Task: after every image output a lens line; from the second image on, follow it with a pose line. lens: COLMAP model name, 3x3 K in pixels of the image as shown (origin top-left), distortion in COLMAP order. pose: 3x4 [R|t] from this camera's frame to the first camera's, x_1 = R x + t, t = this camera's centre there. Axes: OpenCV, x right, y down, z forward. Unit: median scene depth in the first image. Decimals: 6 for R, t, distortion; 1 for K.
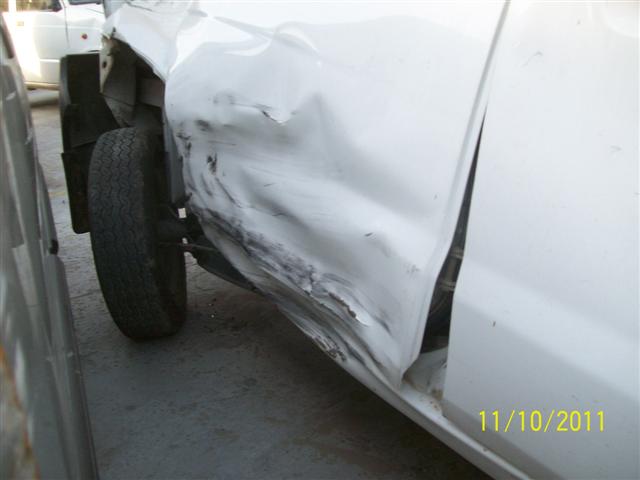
lens RADIAL K [[668.9, 0, 320.0], [0, 668.9, 240.0], [0, 0, 1]] dist [-0.197377, 0.137896]
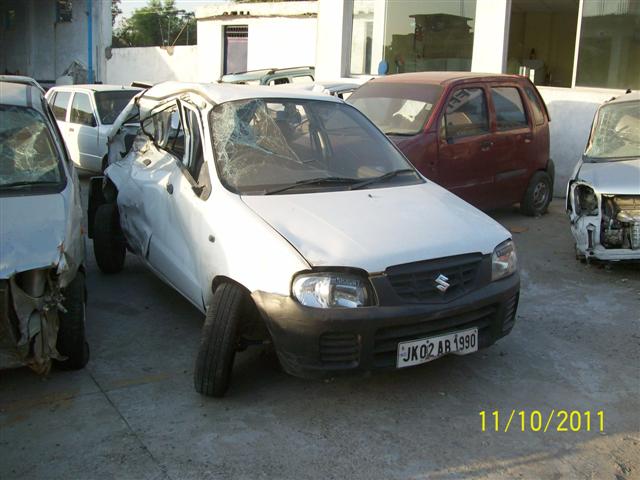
lens RADIAL K [[668.9, 0, 320.0], [0, 668.9, 240.0], [0, 0, 1]] dist [-0.197377, 0.137896]
pose [[0.995858, 0.085712, -0.030335, 1.071550], [-0.088721, 0.989039, -0.118028, 0.366607], [0.019886, 0.120230, 0.992547, -2.709539]]
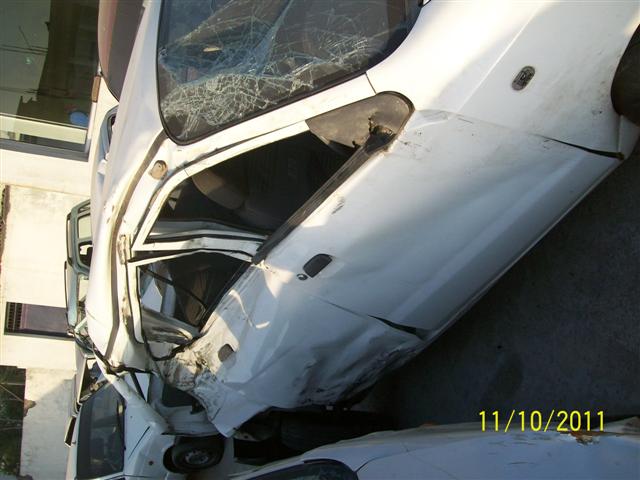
lens RADIAL K [[668.9, 0, 320.0], [0, 668.9, 240.0], [0, 0, 1]] dist [-0.197377, 0.137896]
pose [[0.159102, -0.985636, 0.056633, 0.204885], [0.987259, 0.158983, -0.006642, -0.178542], [-0.002457, 0.056968, 0.998373, -1.212373]]
